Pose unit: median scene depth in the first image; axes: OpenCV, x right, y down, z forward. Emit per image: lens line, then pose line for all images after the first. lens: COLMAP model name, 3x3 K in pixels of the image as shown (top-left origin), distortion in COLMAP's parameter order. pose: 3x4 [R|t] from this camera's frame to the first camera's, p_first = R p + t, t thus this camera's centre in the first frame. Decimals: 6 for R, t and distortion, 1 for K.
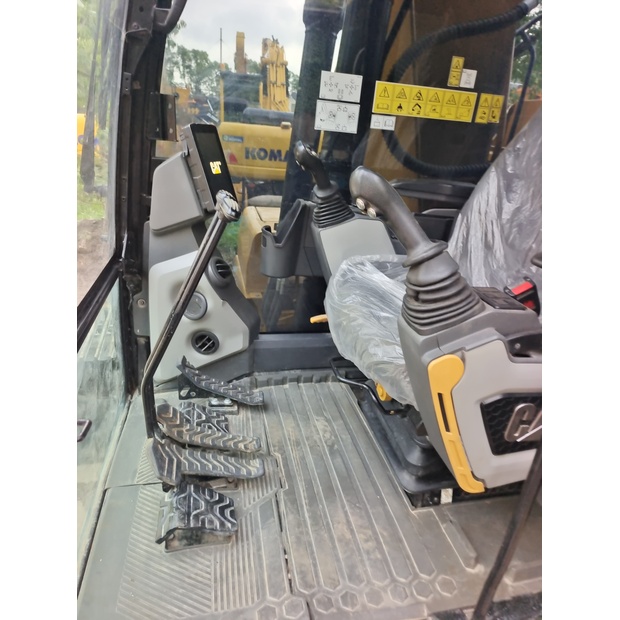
lens RADIAL K [[421.7, 0, 320.7], [0, 421.7, 317.3], [0, 0, 1]] dist [0.025529, -0.000417]
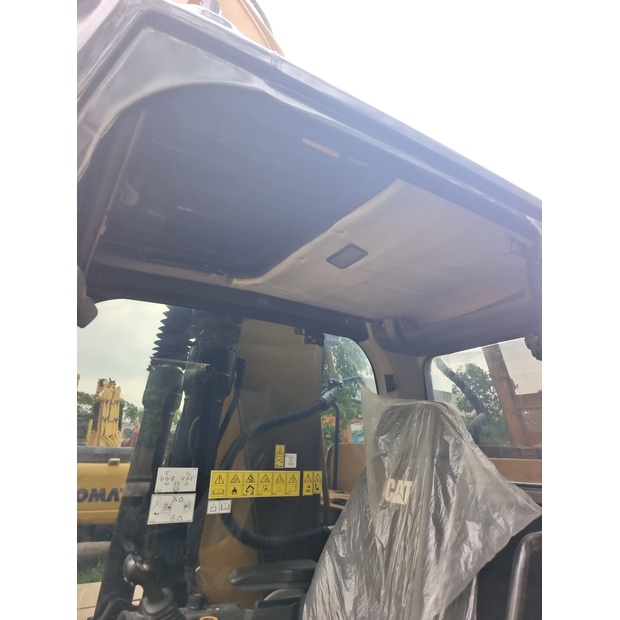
lens RADIAL K [[421.9, 0, 318.7], [0, 421.9, 310.6], [0, 0, 1]] dist [0.032234, -0.035228]
pose [[0.936261, 0.049974, 0.347734, -0.011421], [0.195191, 0.748985, -0.633184, -0.124766], [-0.292090, 0.660700, 0.691490, -0.120643]]
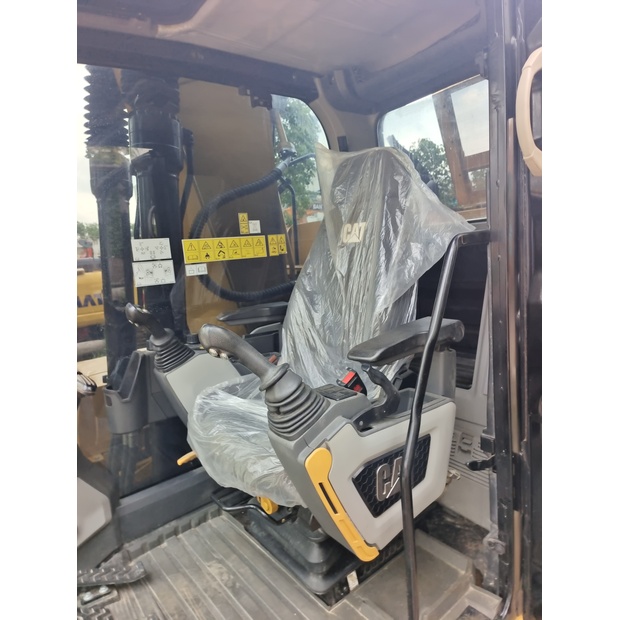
lens RADIAL K [[421.9, 0, 318.7], [0, 421.9, 310.6], [0, 0, 1]] dist [0.032234, -0.035228]
pose [[0.887743, -0.222801, 0.402831, -0.051716], [0.322962, 0.925013, -0.200118, -0.018286], [-0.328037, 0.307752, 0.893130, -0.119073]]
